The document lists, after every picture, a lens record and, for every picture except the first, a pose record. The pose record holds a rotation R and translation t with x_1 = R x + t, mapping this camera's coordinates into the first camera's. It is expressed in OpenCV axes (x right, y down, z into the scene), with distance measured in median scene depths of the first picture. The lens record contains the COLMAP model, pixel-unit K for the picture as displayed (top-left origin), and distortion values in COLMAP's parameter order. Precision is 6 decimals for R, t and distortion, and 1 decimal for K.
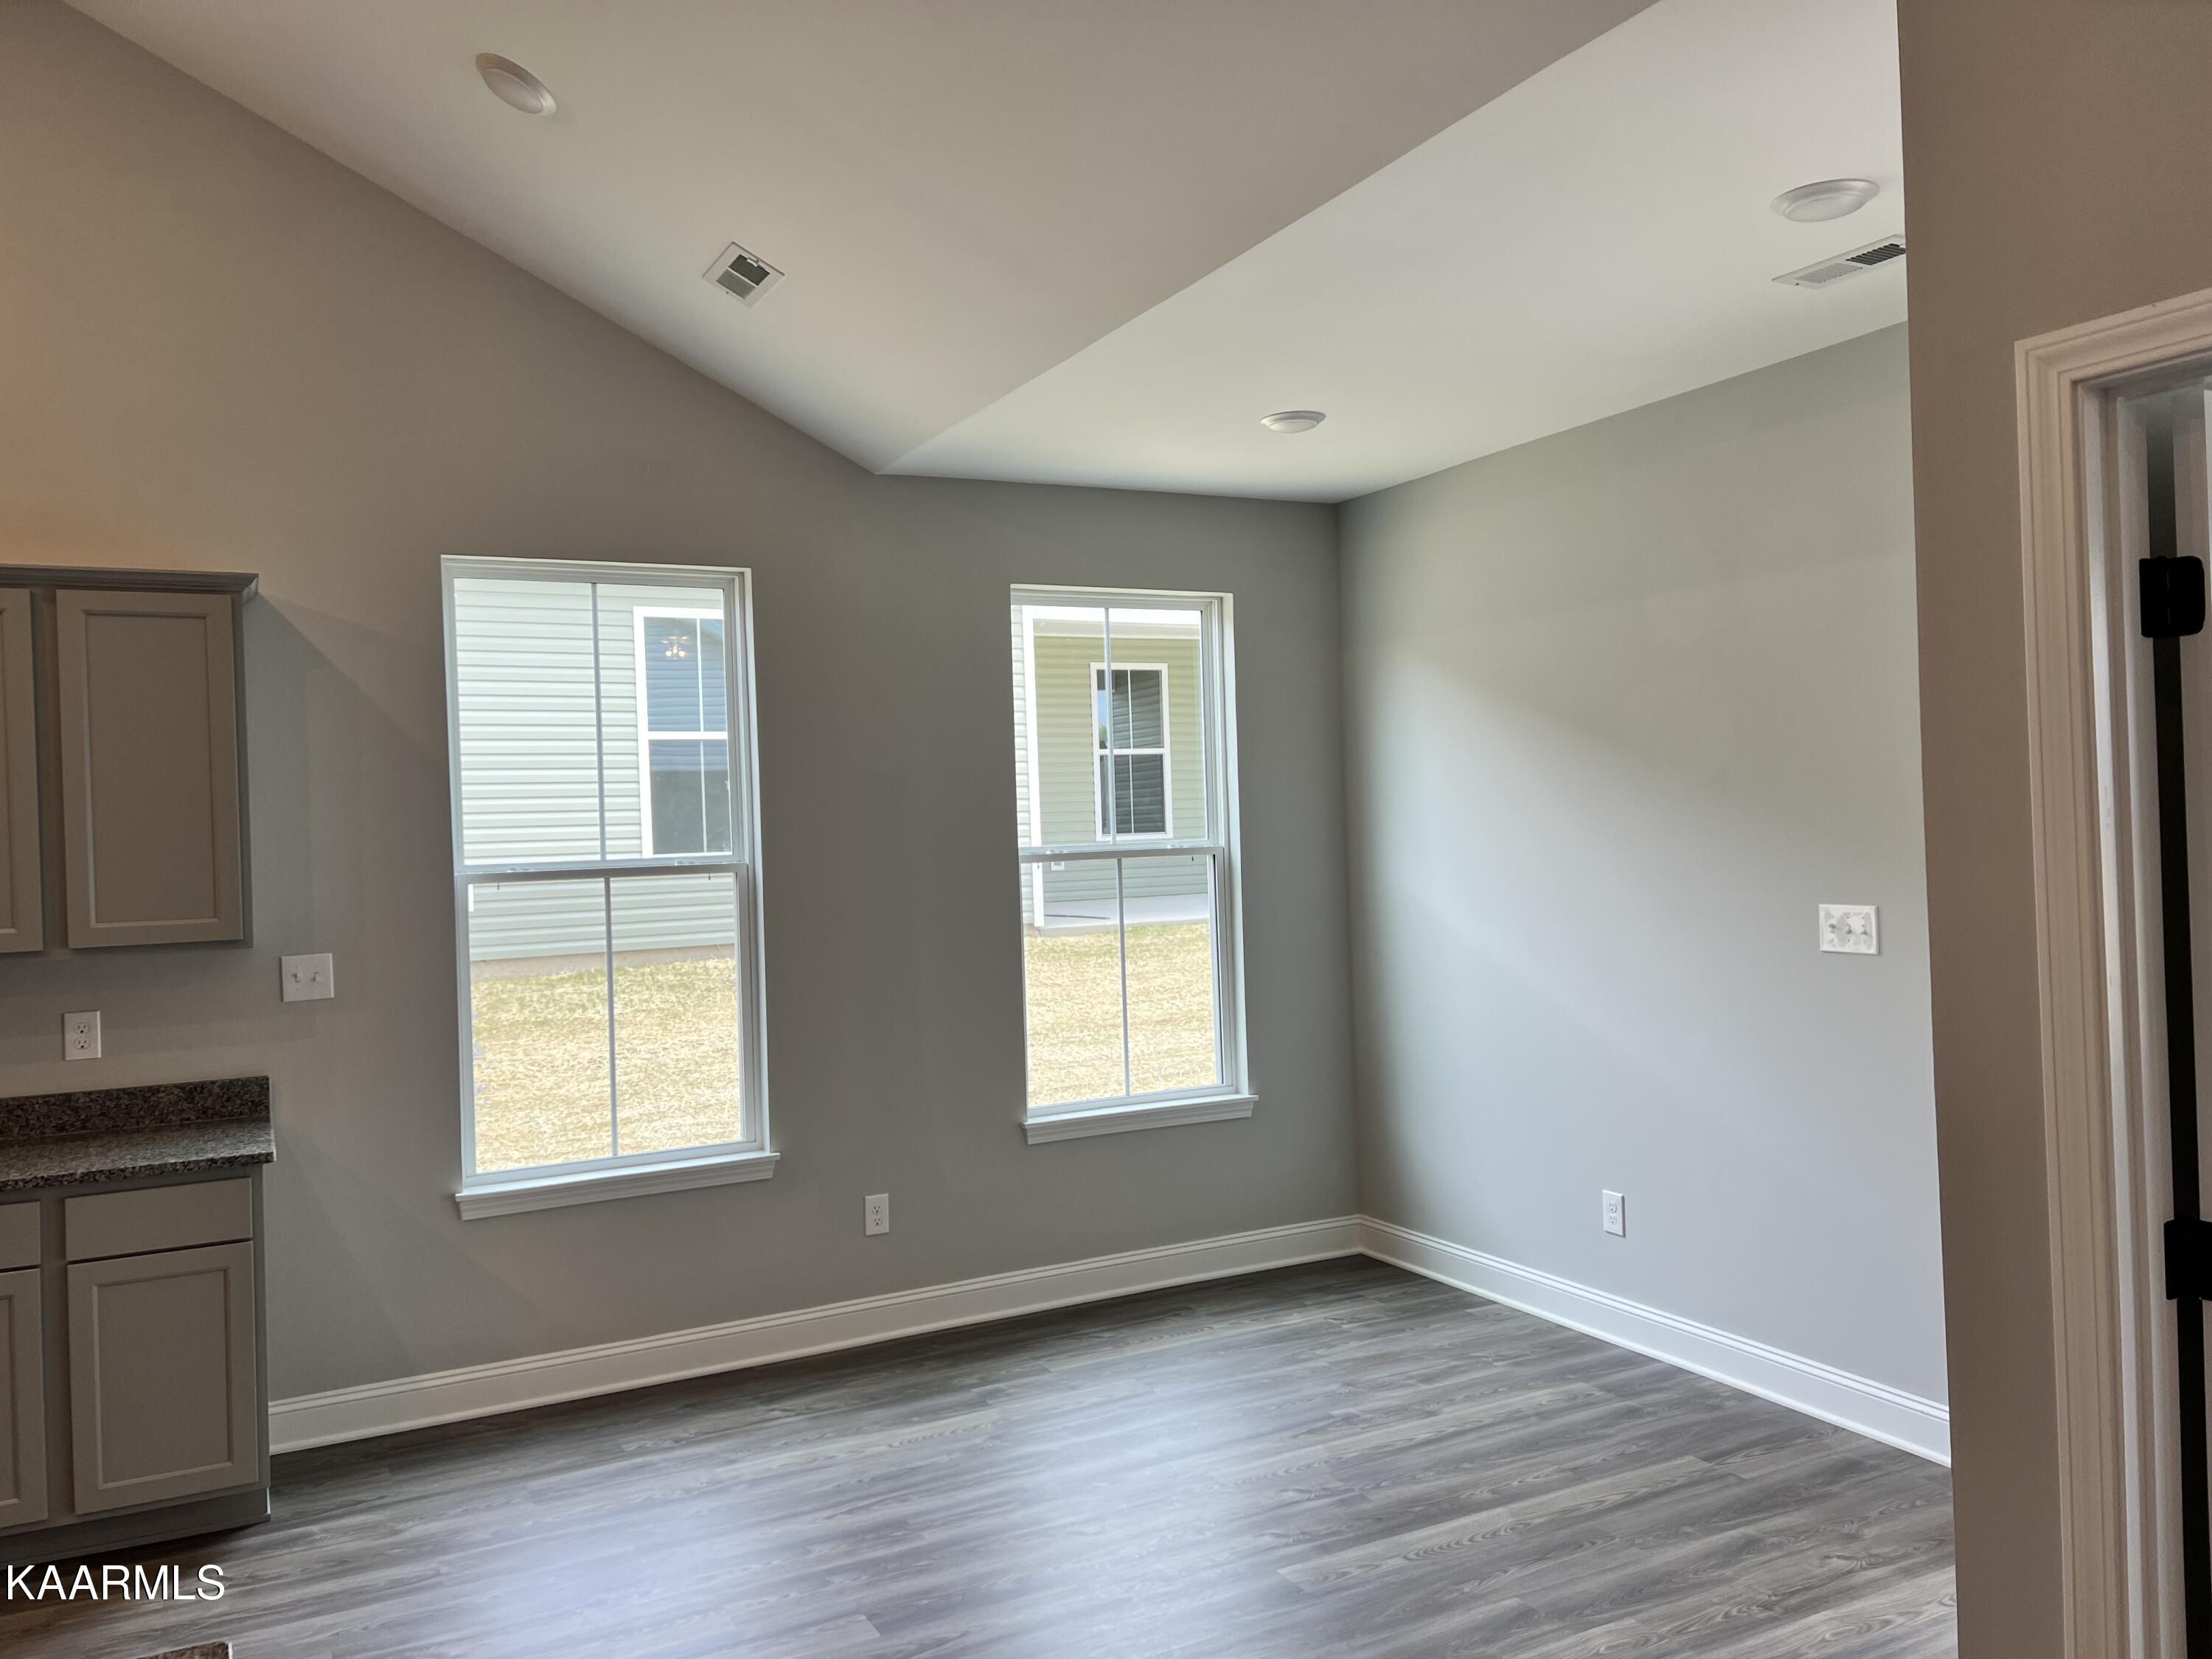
lens RADIAL K [[1661.3, 0, 1106.9], [0, 1661.3, 818.0], [0, 0, 1]] dist [0.031892, -0.026705]
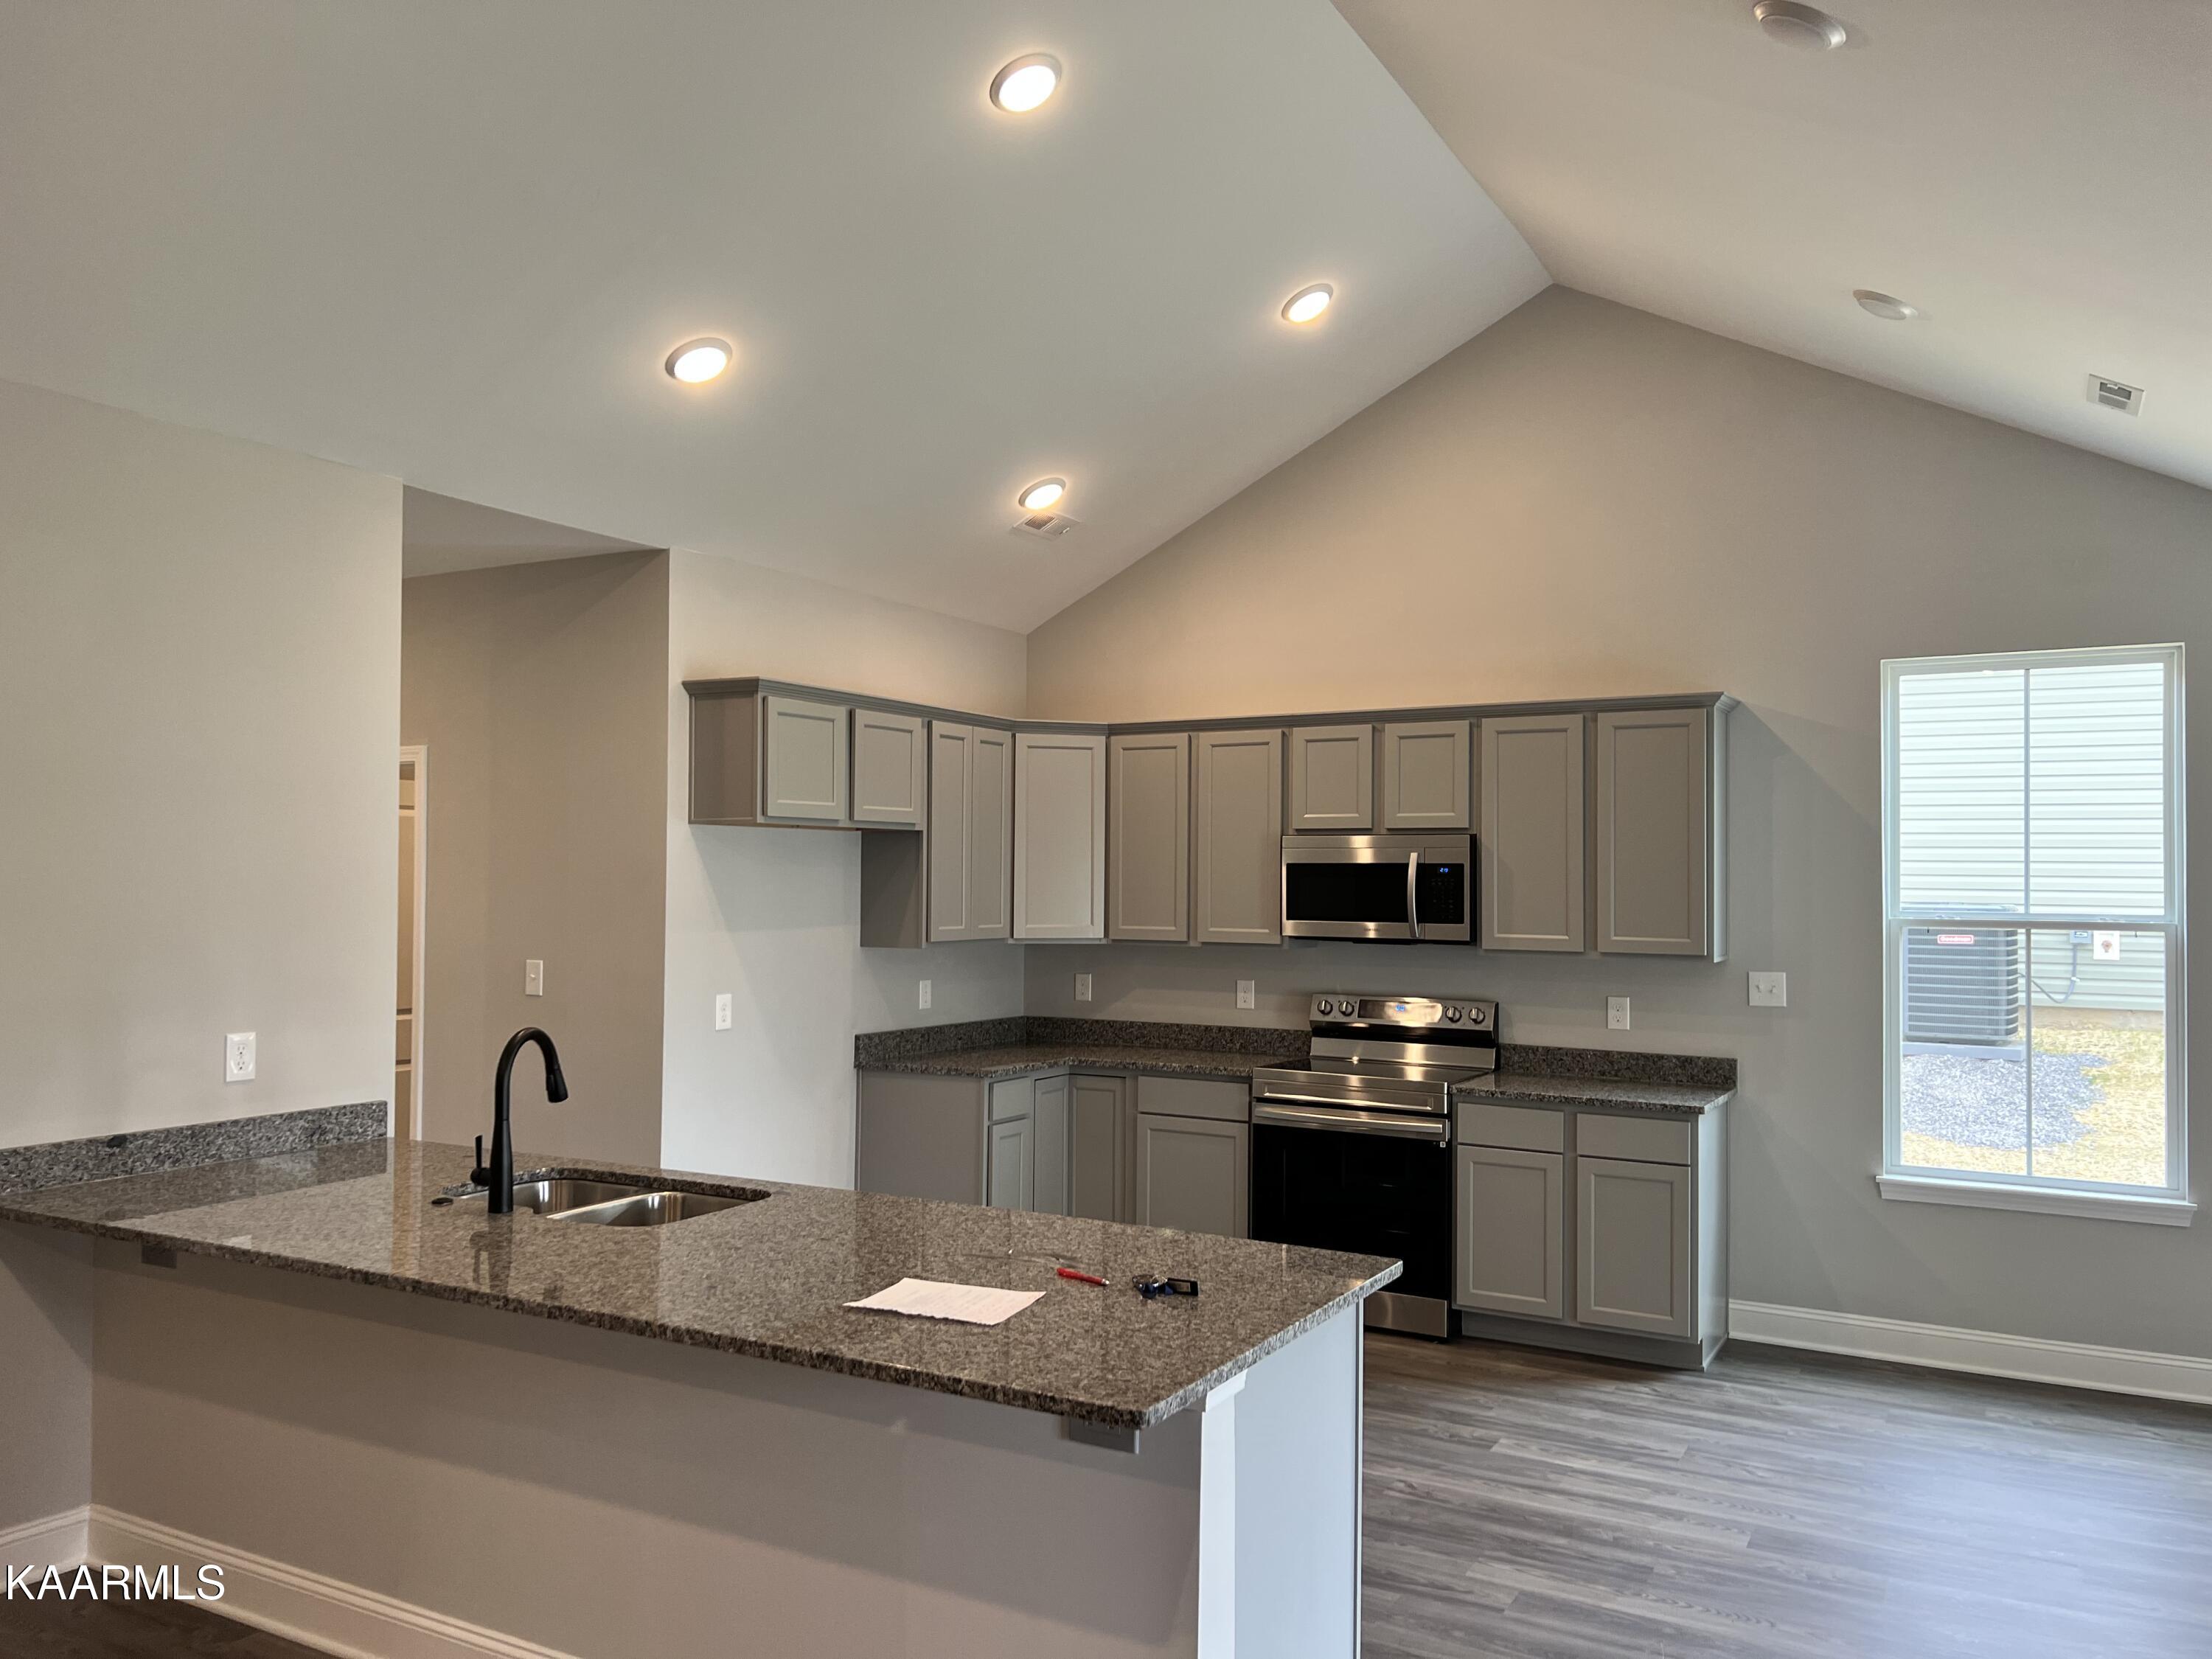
lens RADIAL K [[1661.3, 0, 1106.8], [0, 1661.3, 834.8], [0, 0, 1]] dist [0.031892, -0.026705]
pose [[0.547592, 0.013771, -0.836632, 0.360060], [-0.023204, 0.999730, 0.001268, -0.017221], [0.836424, 0.018719, 0.547763, -0.174523]]
